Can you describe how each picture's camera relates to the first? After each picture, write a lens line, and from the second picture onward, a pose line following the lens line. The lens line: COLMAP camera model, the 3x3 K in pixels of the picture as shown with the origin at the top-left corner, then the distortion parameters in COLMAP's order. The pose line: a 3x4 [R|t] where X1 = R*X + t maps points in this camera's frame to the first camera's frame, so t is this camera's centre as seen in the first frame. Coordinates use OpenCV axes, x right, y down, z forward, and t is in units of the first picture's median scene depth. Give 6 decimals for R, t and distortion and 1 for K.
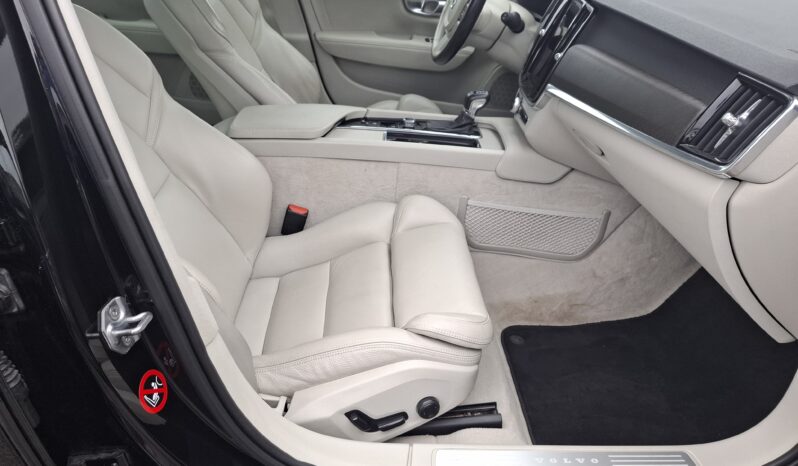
lens RADIAL K [[543.0, 0, 399.0], [0, 543.0, 233.0], [0, 0, 1]] dist [0.061155, -0.093962]
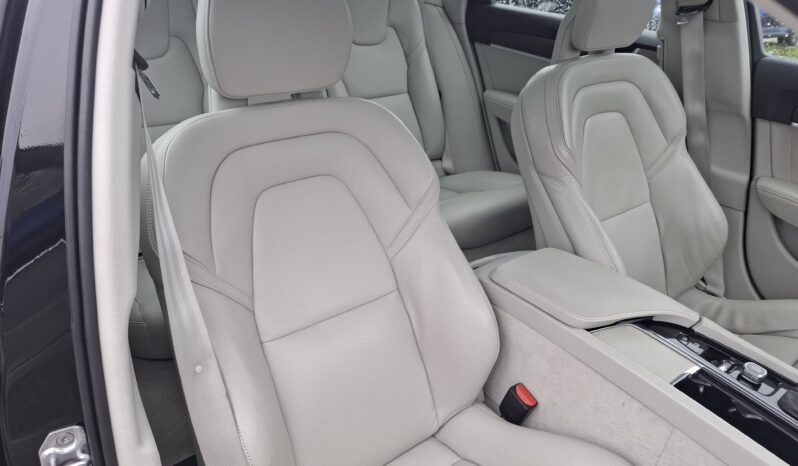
lens RADIAL K [[543.0, 0, 399.0], [0, 543.0, 233.0], [0, 0, 1]] dist [0.061155, -0.093962]
pose [[0.556448, 0.360783, -0.748466, 0.196960], [-0.430934, 0.895496, 0.111278, -0.243718], [0.710395, 0.260619, 0.653771, 0.301441]]
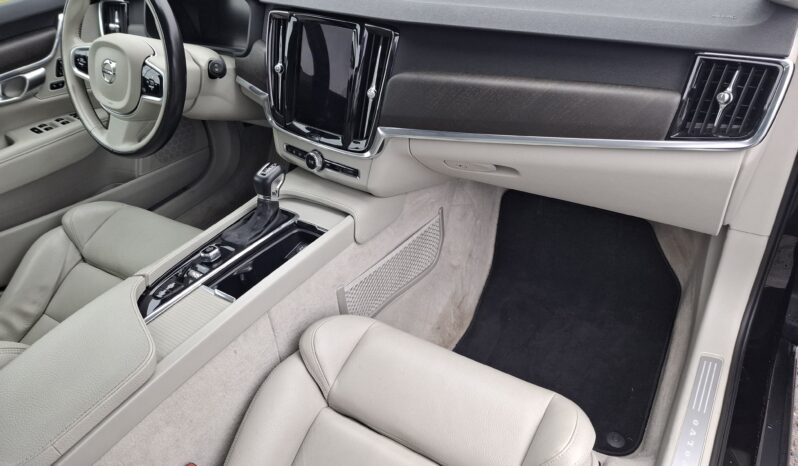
lens RADIAL K [[543.0, 0, 399.0], [0, 543.0, 233.0], [0, 0, 1]] dist [0.061155, -0.093962]
pose [[0.565729, -0.565311, 0.600311, -0.254465], [0.517670, 0.810156, 0.275072, -0.297163], [-0.641847, 0.155147, 0.750974, 0.317732]]
